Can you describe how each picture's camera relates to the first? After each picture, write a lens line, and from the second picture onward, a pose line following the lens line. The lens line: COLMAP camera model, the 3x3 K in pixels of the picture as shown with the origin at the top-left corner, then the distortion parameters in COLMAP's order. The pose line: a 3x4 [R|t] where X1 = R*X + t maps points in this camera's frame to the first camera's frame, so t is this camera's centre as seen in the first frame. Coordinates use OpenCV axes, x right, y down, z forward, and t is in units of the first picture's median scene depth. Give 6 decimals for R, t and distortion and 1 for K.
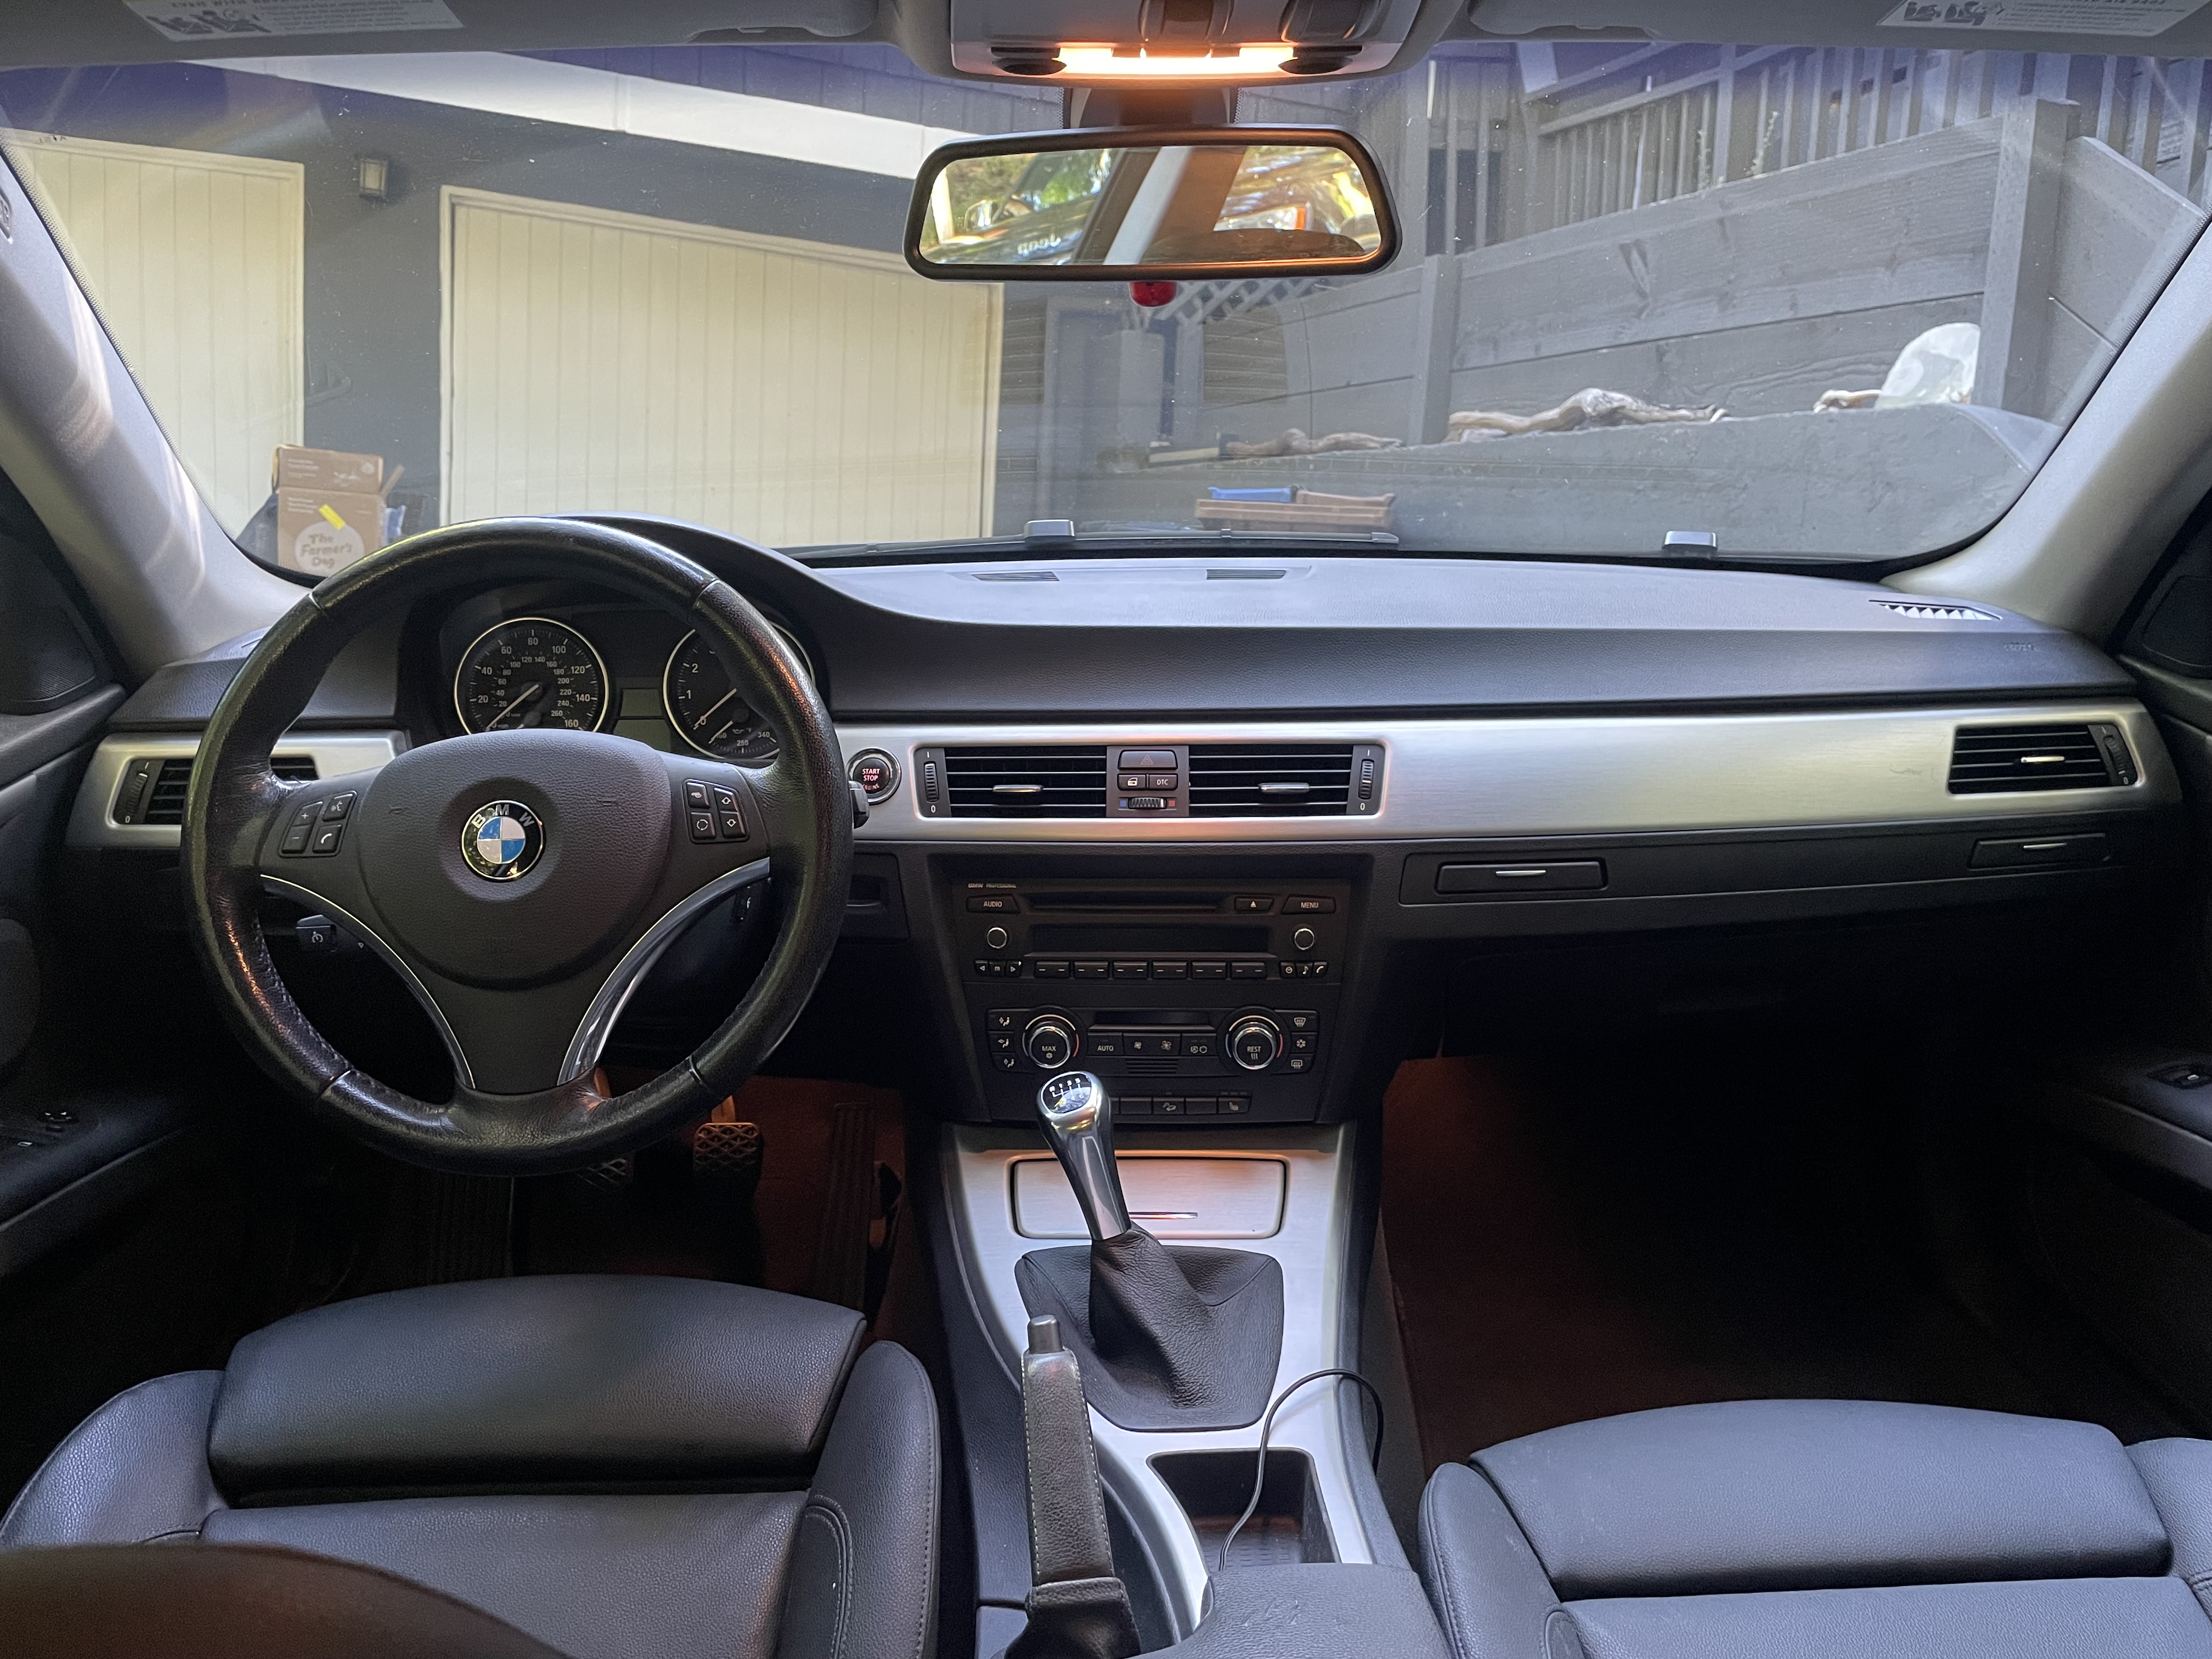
lens RADIAL K [[1685.2, 0, 1115.7], [0, 1685.2, 828.9], [0, 0, 1]] dist [0.031567, -0.035180]
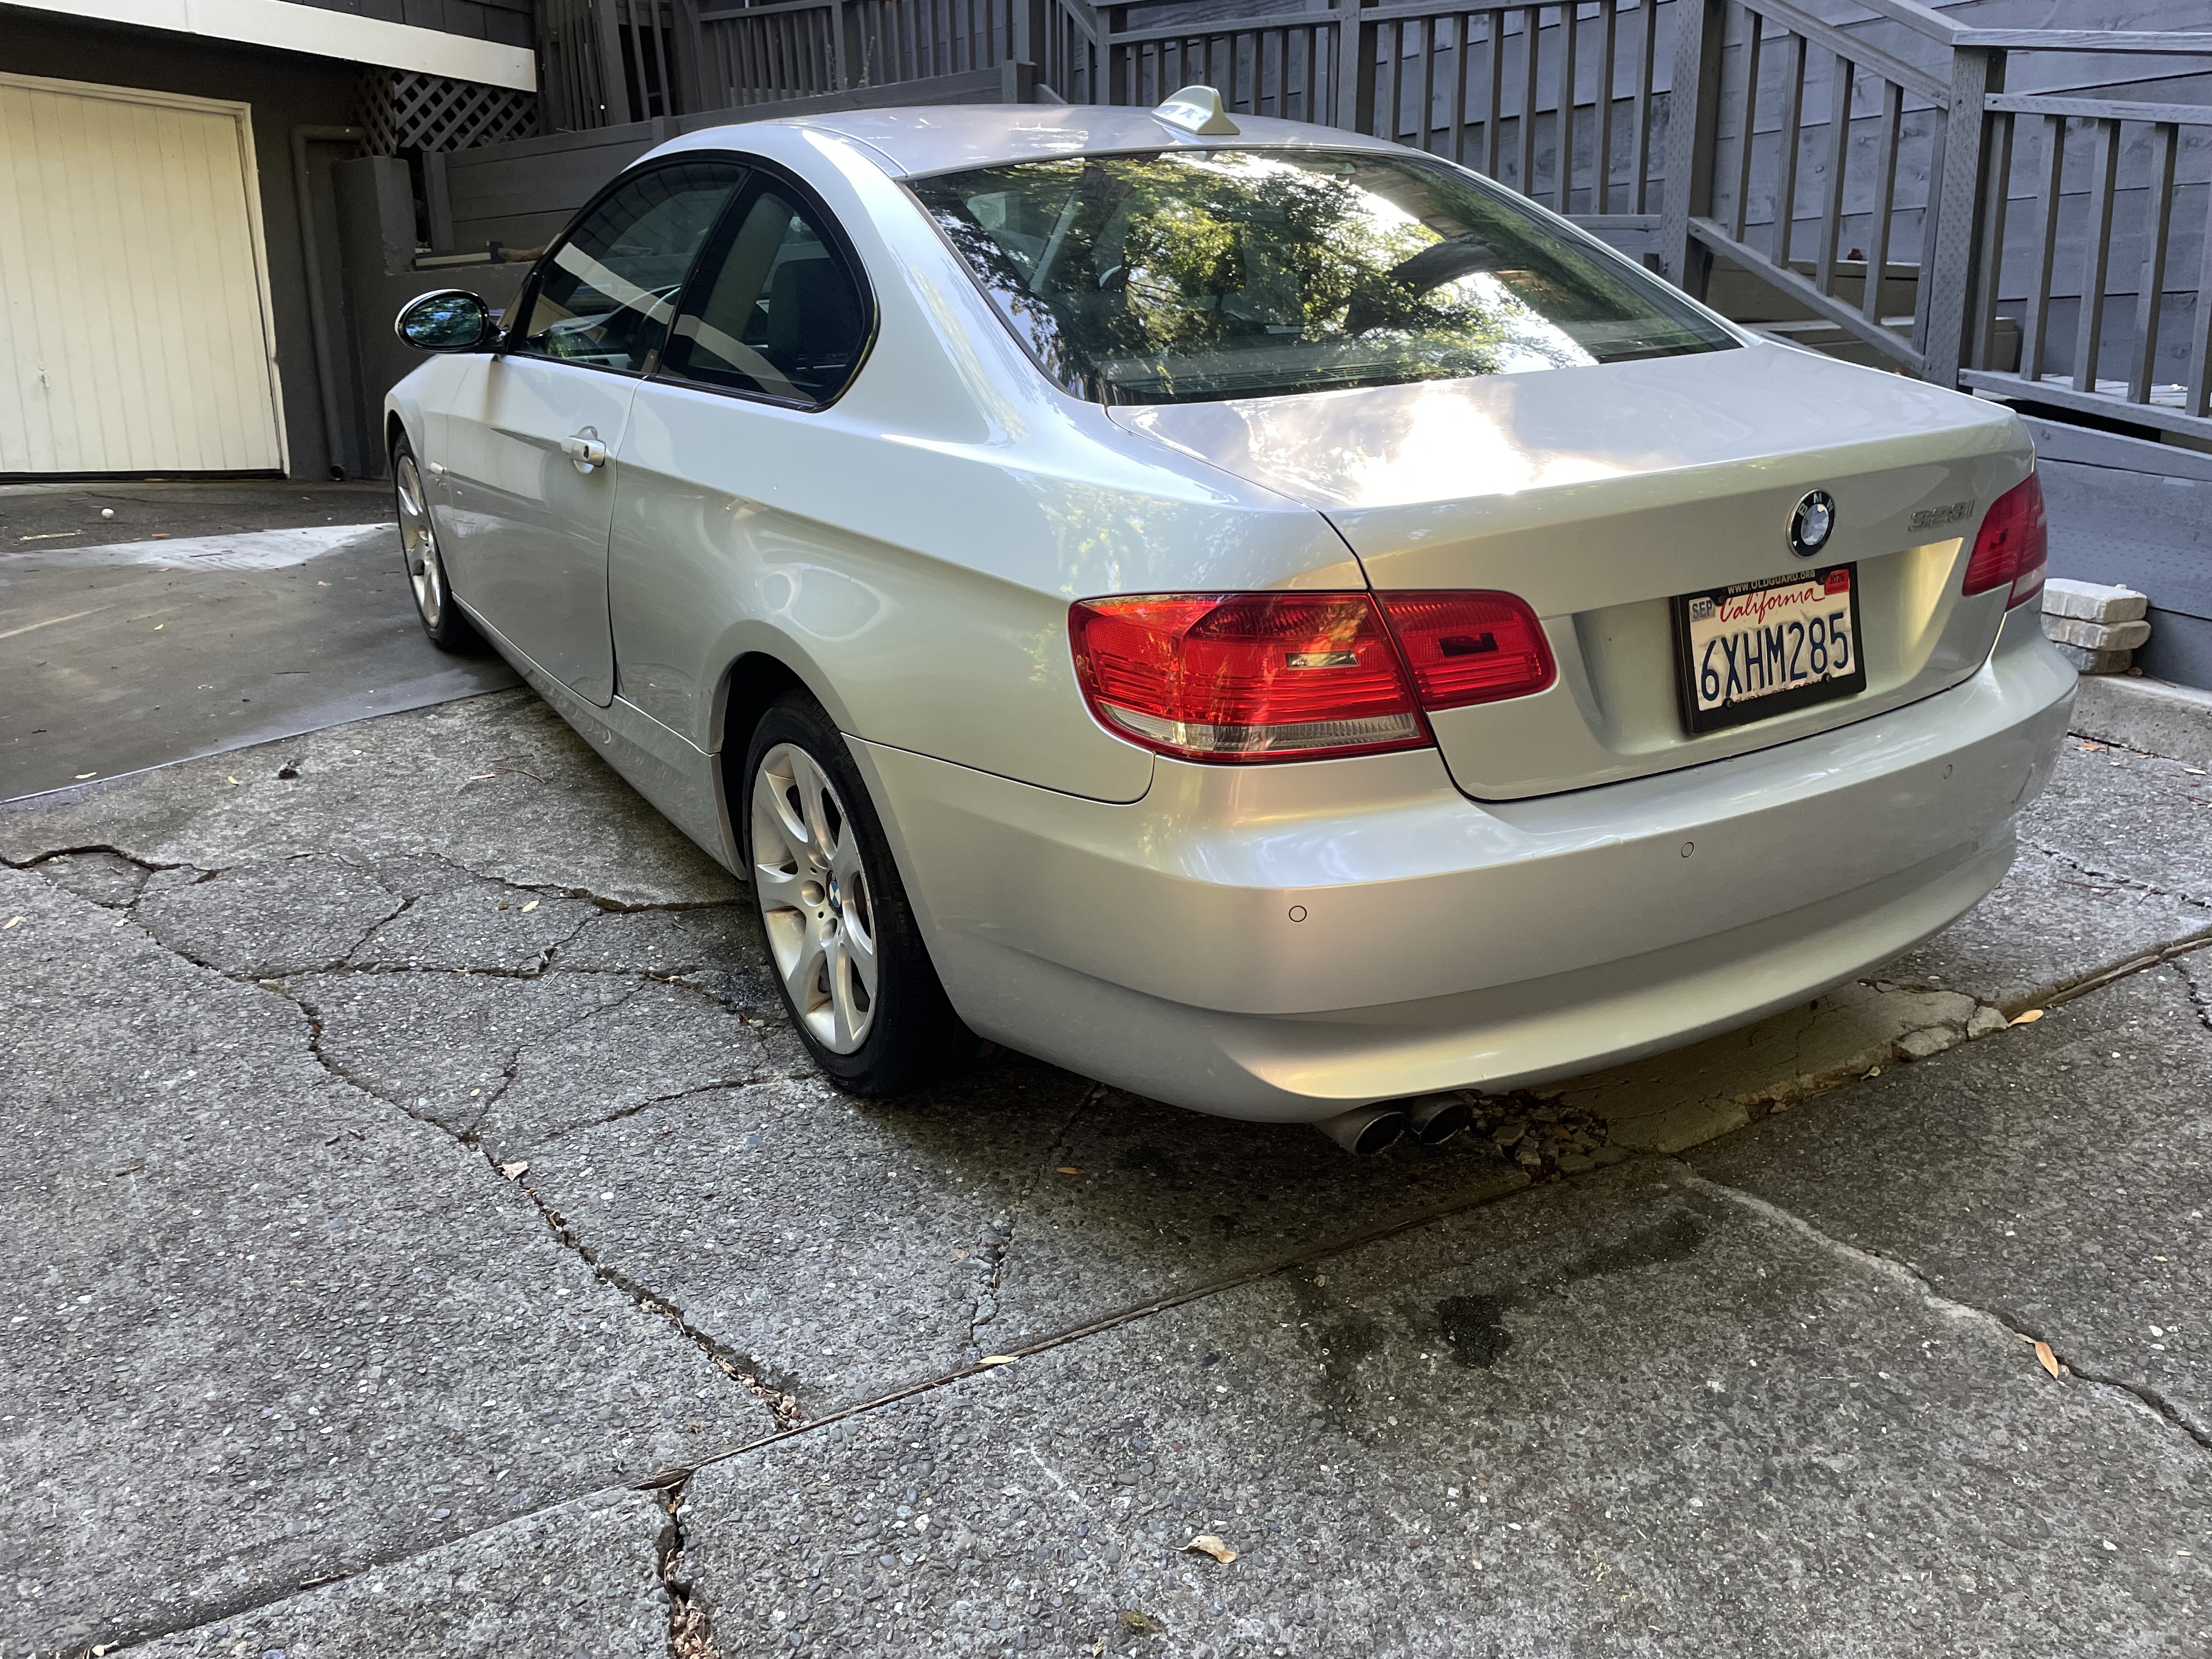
lens RADIAL K [[1685.2, 0, 1101.0], [0, 1685.2, 841.9], [0, 0, 1]] dist [0.031567, -0.035180]
pose [[0.867412, -0.194629, 0.457946, -0.235081], [0.136001, 0.978019, 0.158058, 0.084471], [-0.478643, -0.074820, 0.874816, -0.445317]]
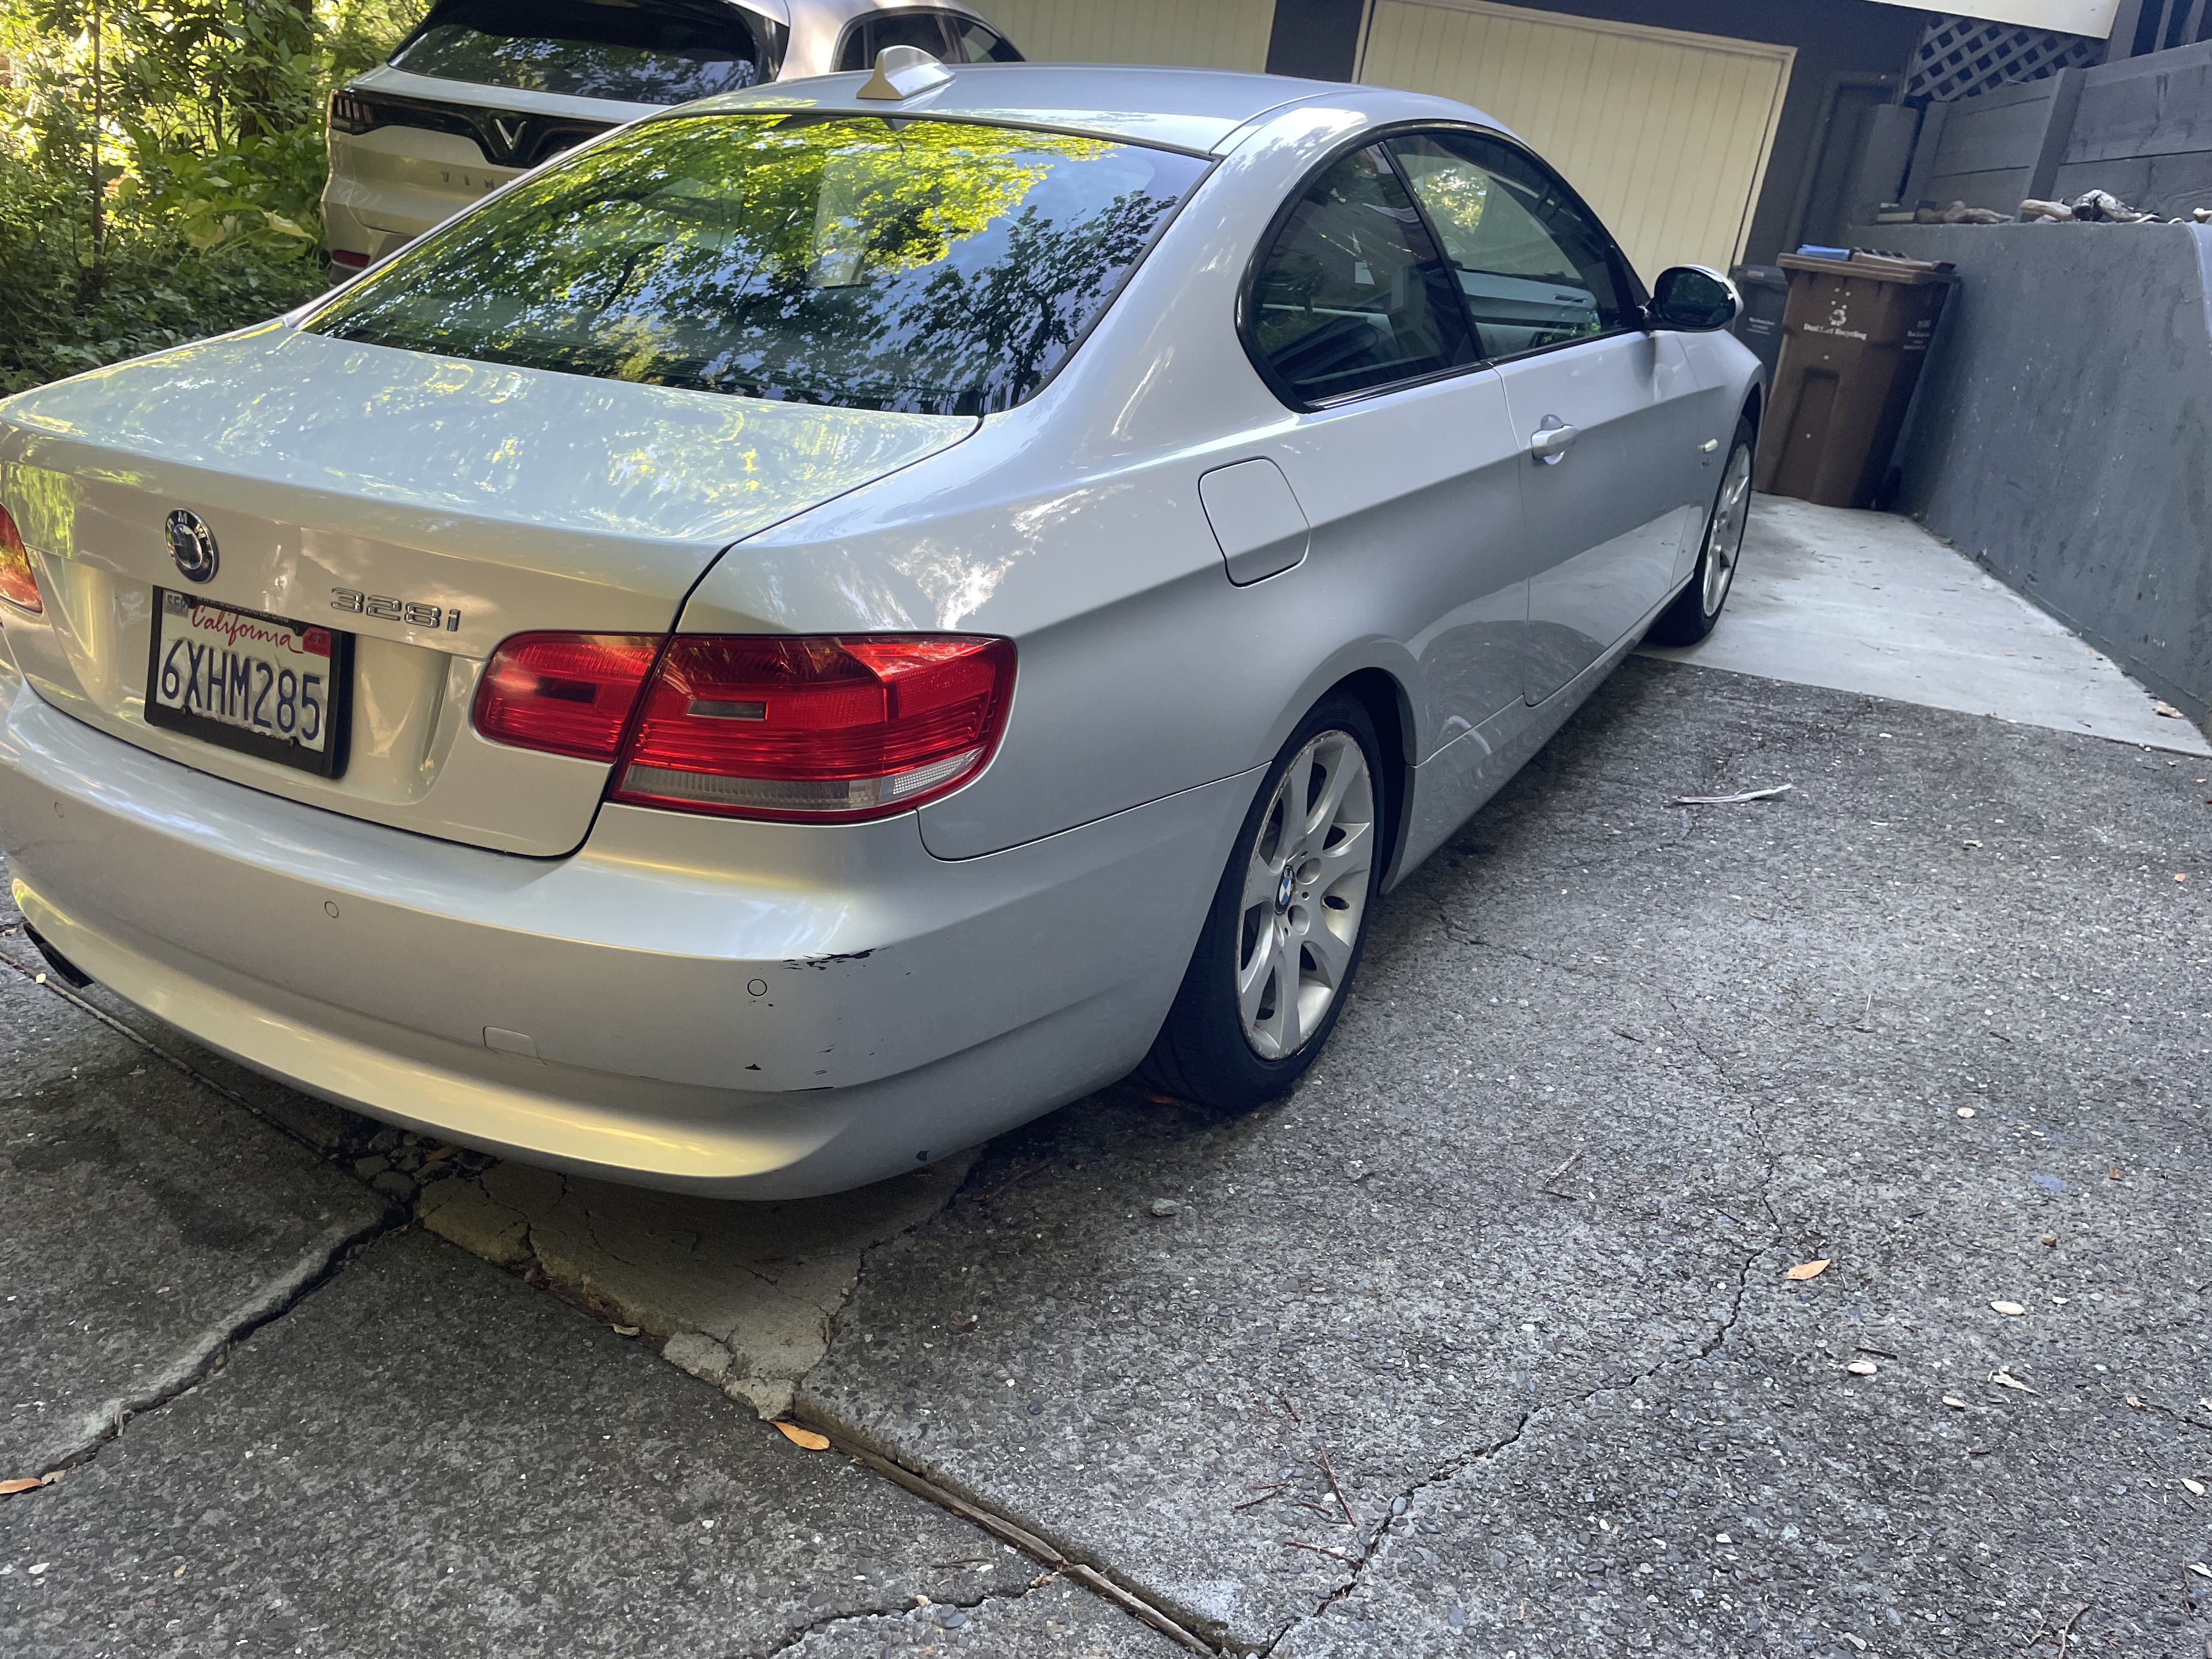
lens RADIAL K [[1685.2, 0, 1102.4], [0, 1685.2, 822.9], [0, 0, 1]] dist [0.031567, -0.035180]
pose [[0.851308, 0.232353, -0.470412, 0.255608], [-0.158858, 0.968657, 0.190967, 0.062889], [0.500039, -0.087843, 0.861536, -0.407208]]
